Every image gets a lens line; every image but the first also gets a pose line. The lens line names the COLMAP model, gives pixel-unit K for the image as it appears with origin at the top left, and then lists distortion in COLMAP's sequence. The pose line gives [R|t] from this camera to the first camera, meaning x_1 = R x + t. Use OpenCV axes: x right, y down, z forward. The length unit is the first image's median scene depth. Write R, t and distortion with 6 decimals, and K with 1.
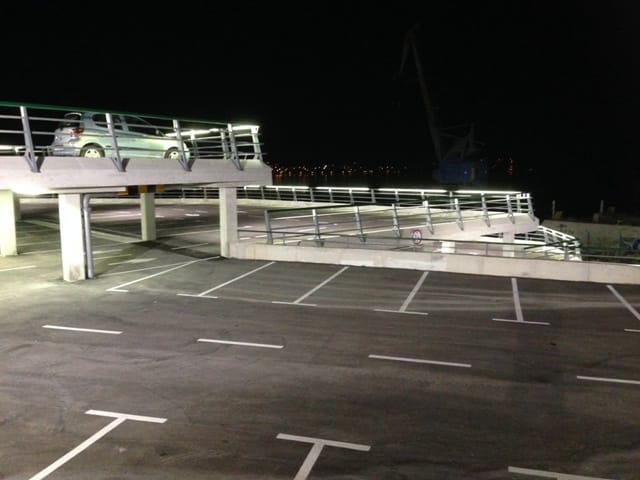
lens RADIAL K [[582.4, 0, 320.0], [0, 582.4, 240.0], [0, 0, 1]] dist [0.083608, -0.105423]
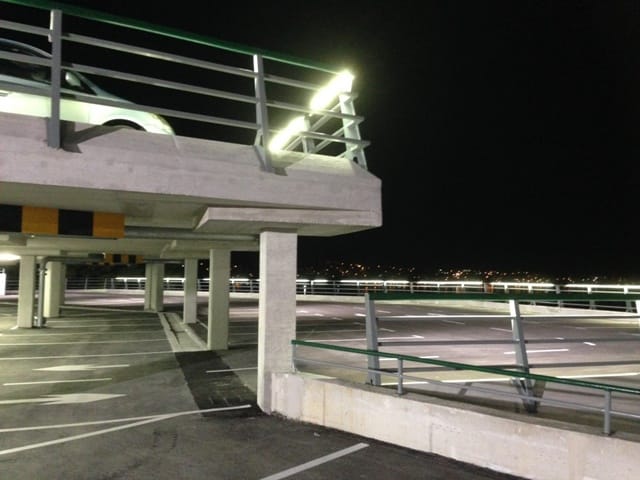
lens RADIAL K [[582.4, 0, 320.0], [0, 582.4, 240.0], [0, 0, 1]] dist [0.083608, -0.105423]
pose [[0.909278, -0.005051, -0.416160, 0.036286], [-0.072756, 0.982599, -0.170894, -0.017390], [0.409781, 0.185669, 0.893088, 0.645981]]
